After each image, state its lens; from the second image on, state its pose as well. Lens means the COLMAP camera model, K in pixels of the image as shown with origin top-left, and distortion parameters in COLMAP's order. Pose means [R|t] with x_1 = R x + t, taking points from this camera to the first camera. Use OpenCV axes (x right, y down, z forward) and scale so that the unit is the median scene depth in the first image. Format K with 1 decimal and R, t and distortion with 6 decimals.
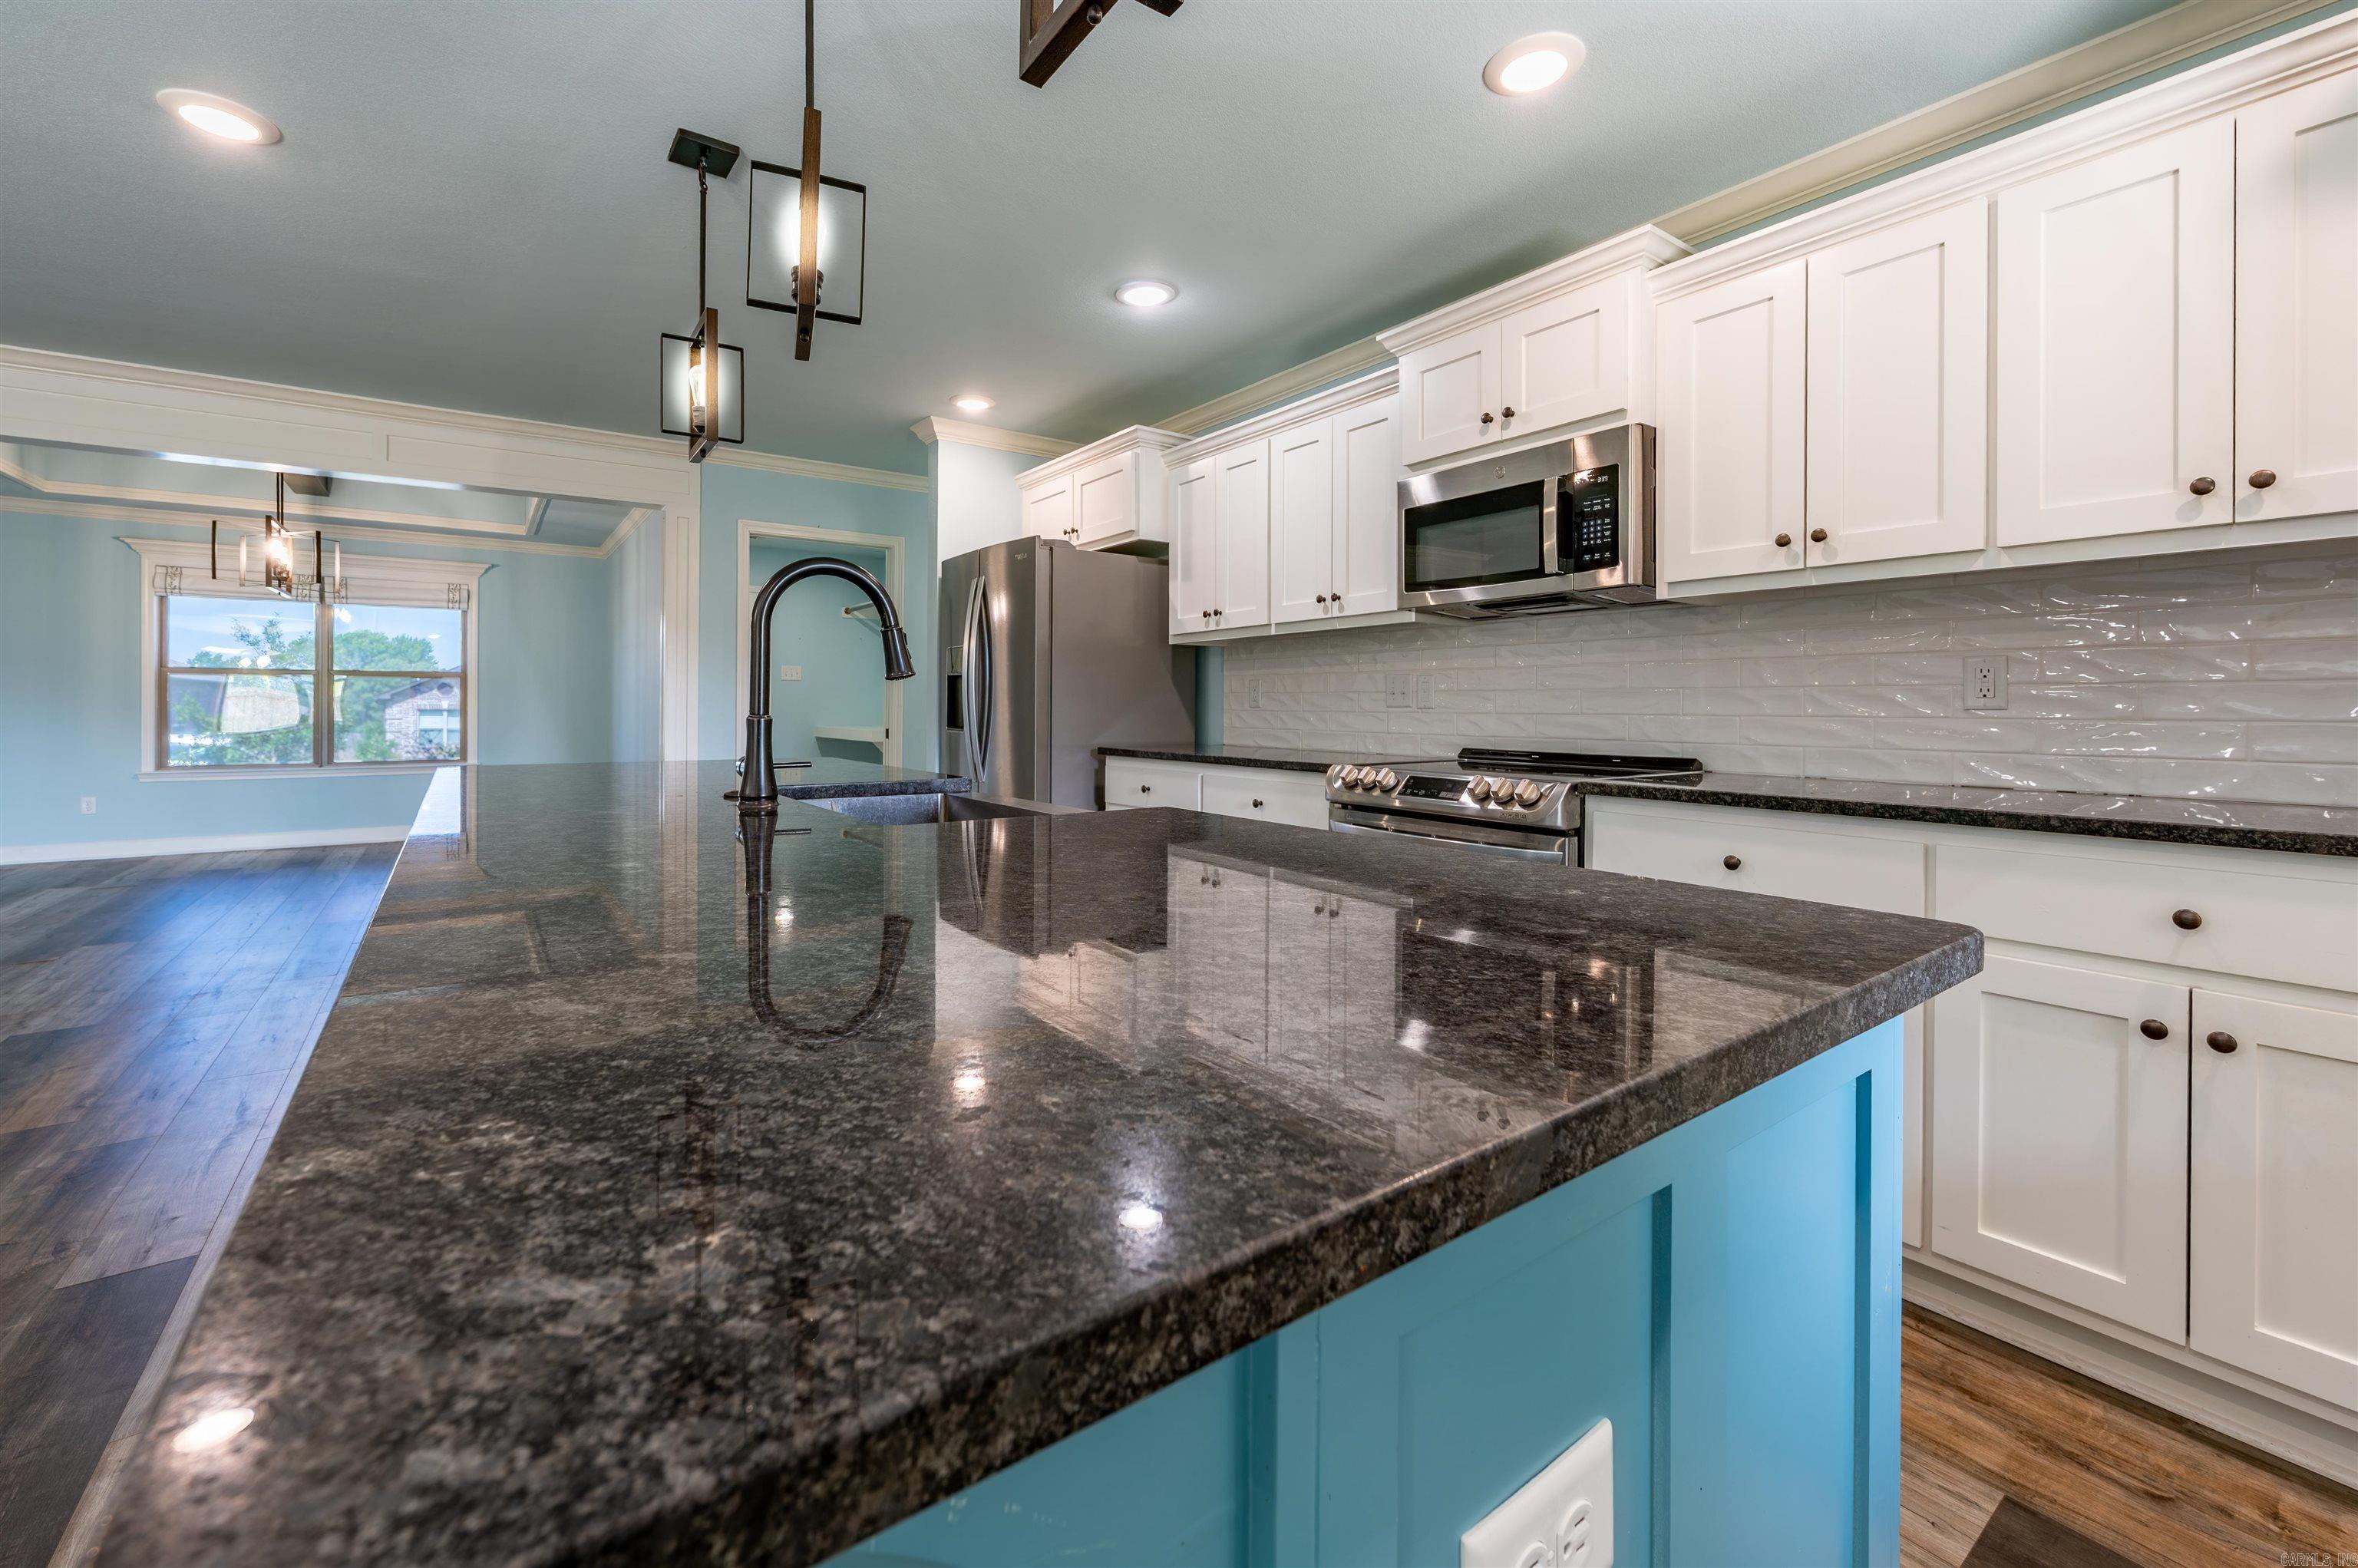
lens RADIAL K [[959.8, 0, 1159.4], [0, 959.8, 705.8], [0, 0, 1]] dist [0.002746, -0.000952]
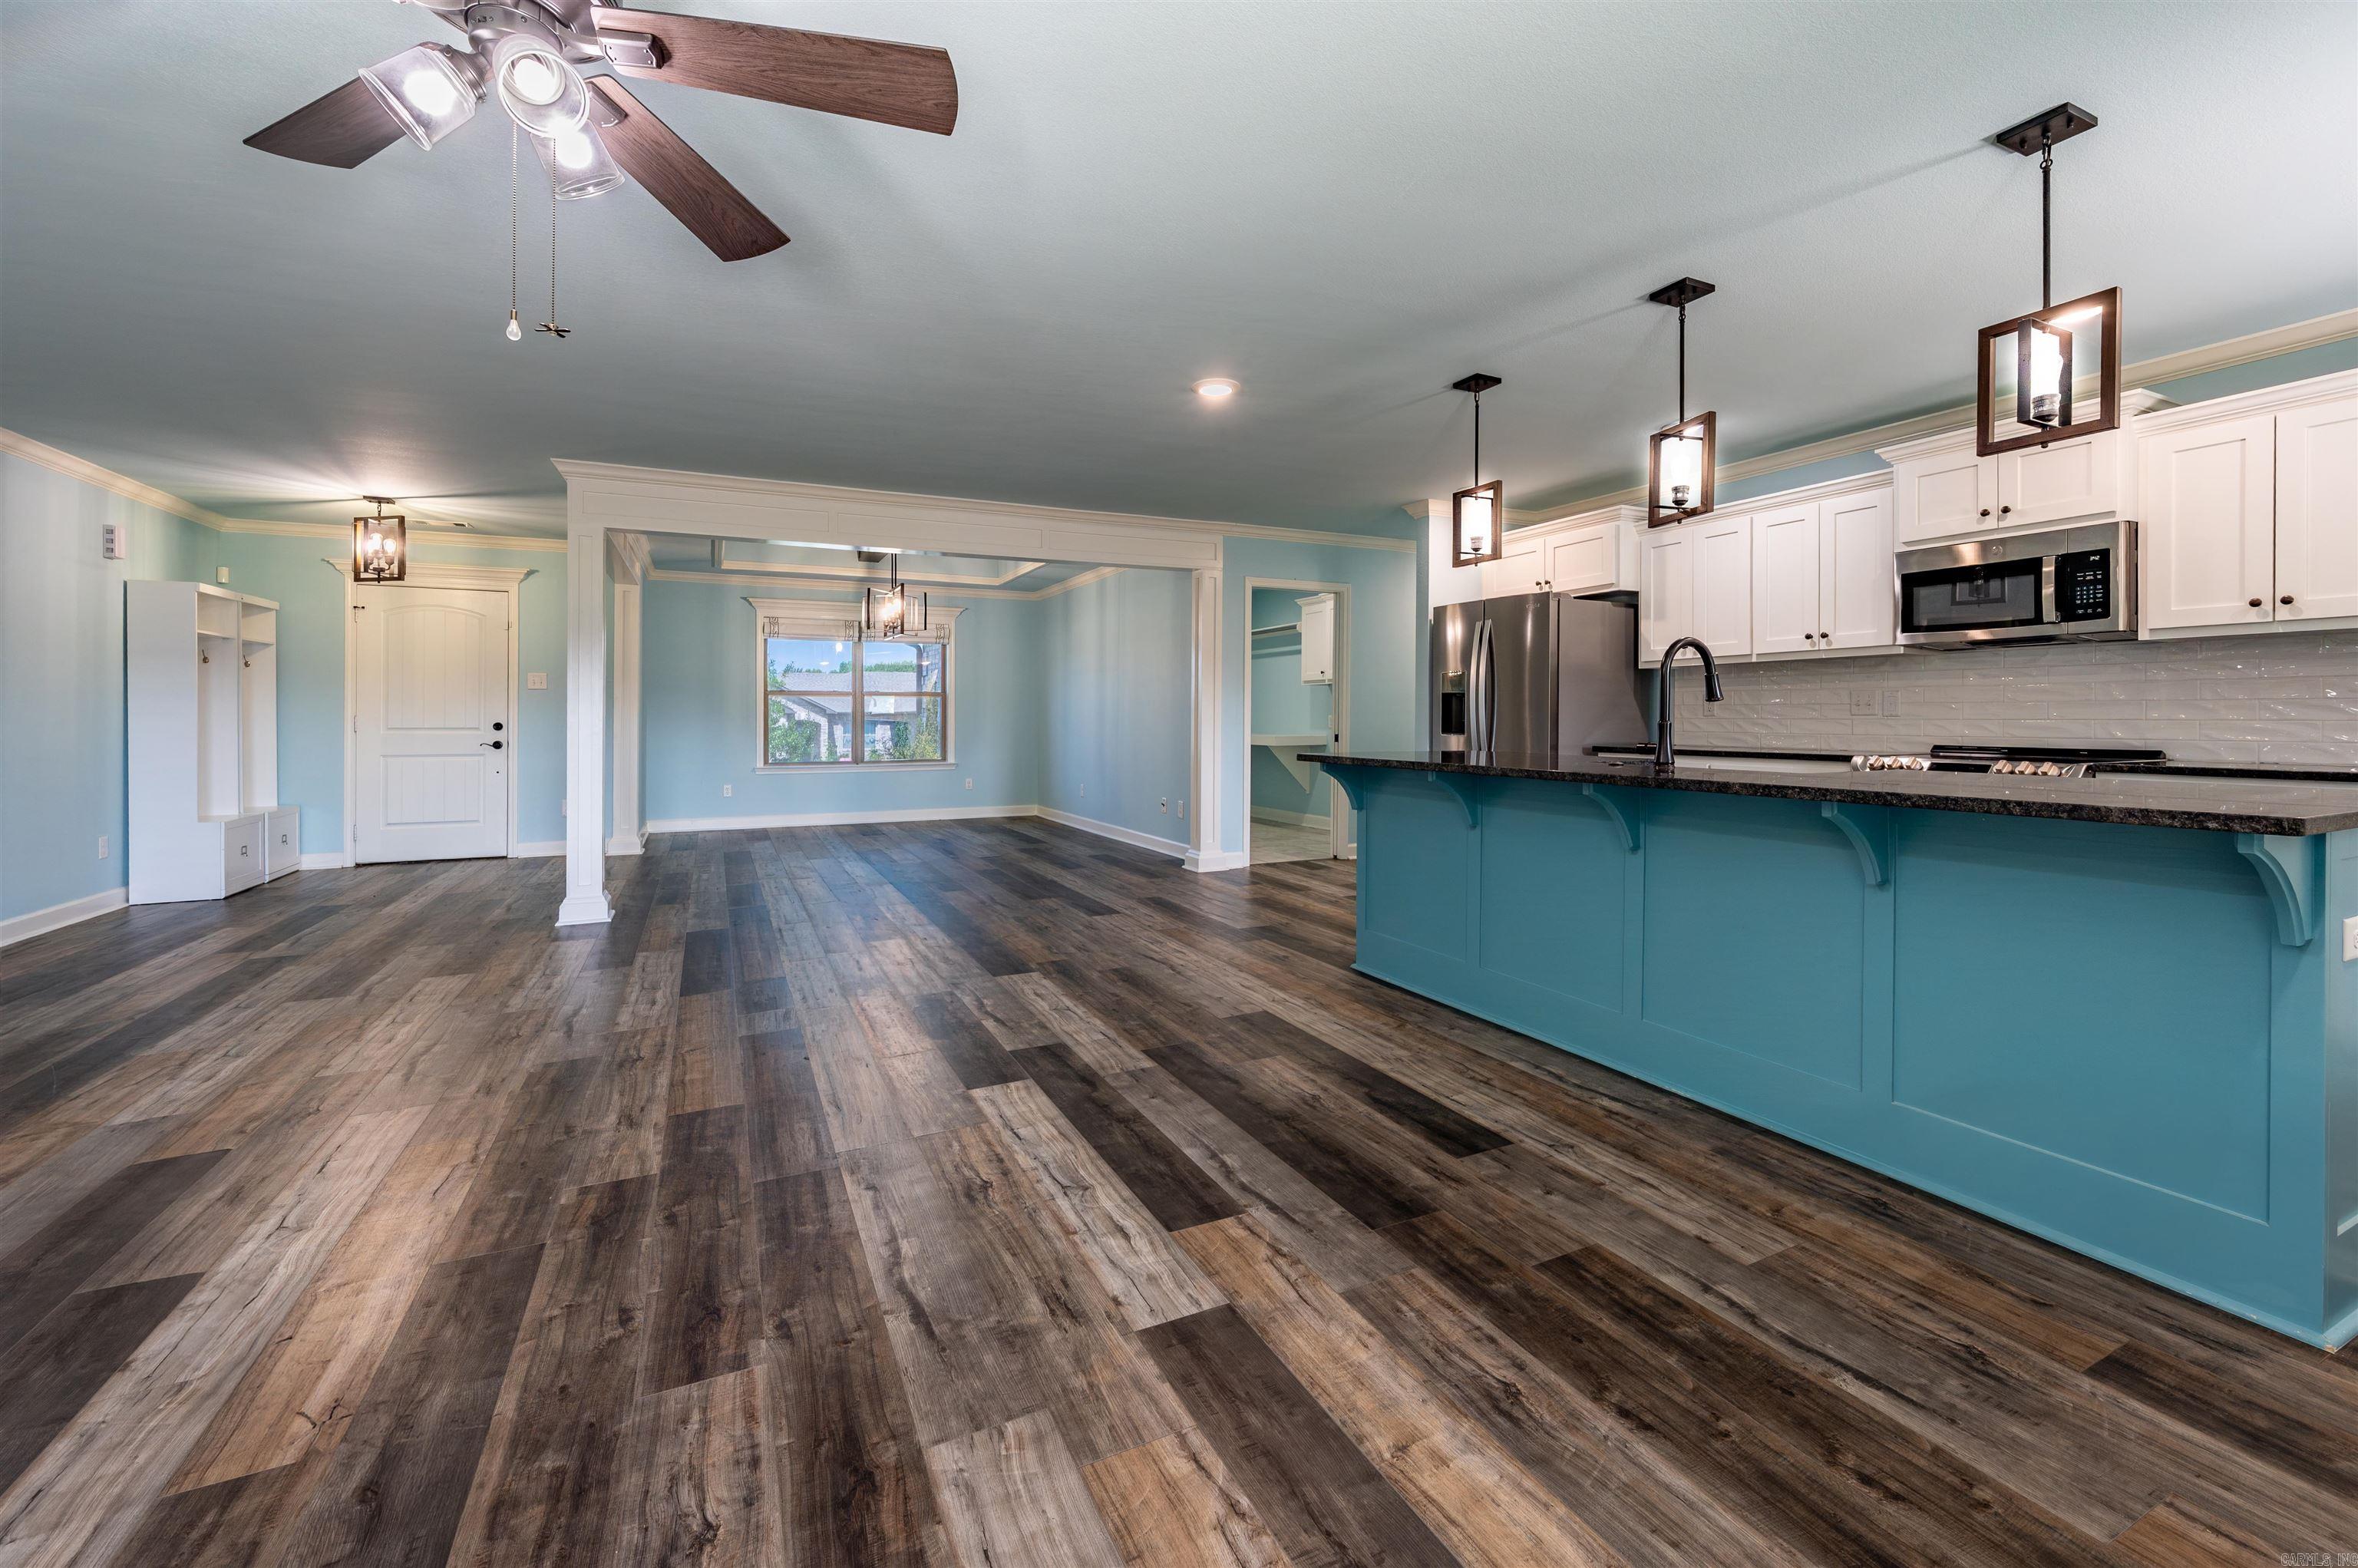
lens RADIAL K [[959.8, 0, 1160.7], [0, 959.8, 713.0], [0, 0, 1]] dist [0.002746, -0.000952]
pose [[0.983963, -0.005302, -0.178295, -0.522852], [0.004703, 0.999982, -0.003783, -0.001710], [0.178312, 0.002884, 0.983970, -0.533584]]
